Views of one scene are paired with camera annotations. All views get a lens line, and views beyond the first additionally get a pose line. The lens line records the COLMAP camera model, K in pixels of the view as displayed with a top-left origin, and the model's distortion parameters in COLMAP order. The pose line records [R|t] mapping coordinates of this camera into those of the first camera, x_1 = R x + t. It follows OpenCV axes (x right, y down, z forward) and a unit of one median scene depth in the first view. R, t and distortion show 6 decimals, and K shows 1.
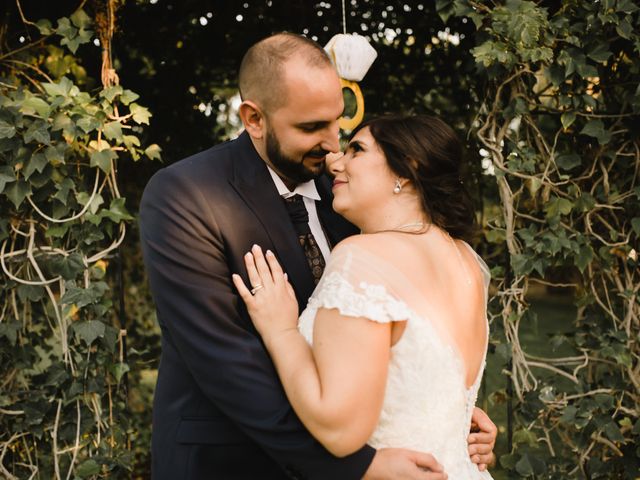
lens RADIAL K [[711.1, 0, 312.5], [0, 711.1, 238.9], [0, 0, 1]] dist [-0.088802, 0.282832]
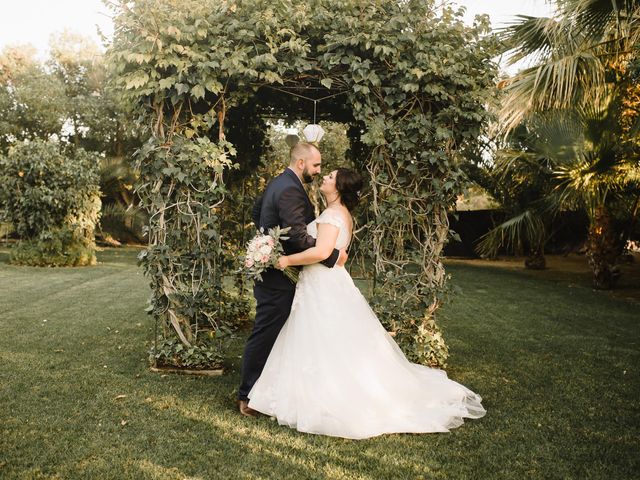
lens RADIAL K [[711.1, 0, 312.5], [0, 711.1, 238.9], [0, 0, 1]] dist [-0.088802, 0.282832]
pose [[0.996065, 0.065292, -0.059929, 0.214917], [-0.063191, 0.997341, 0.036303, 0.026910], [0.062139, -0.032373, 0.997542, -1.535190]]
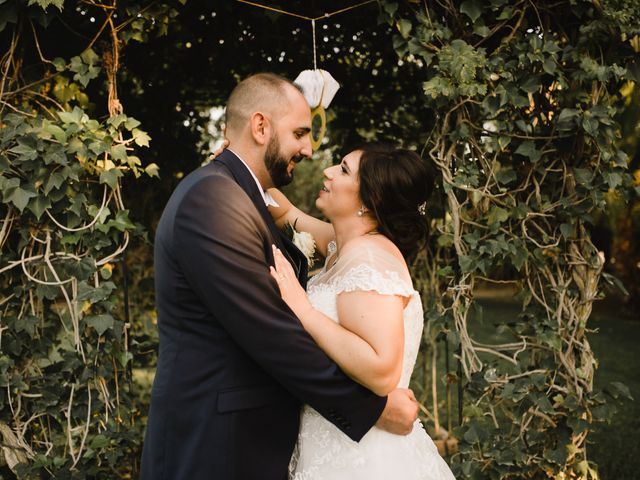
lens RADIAL K [[711.1, 0, 312.5], [0, 711.1, 238.9], [0, 0, 1]] dist [-0.088802, 0.282832]
pose [[0.999485, -0.007552, 0.031195, 0.001000], [0.007885, 0.999913, -0.010573, 0.004637], [-0.031112, 0.010813, 0.999457, -0.172191]]
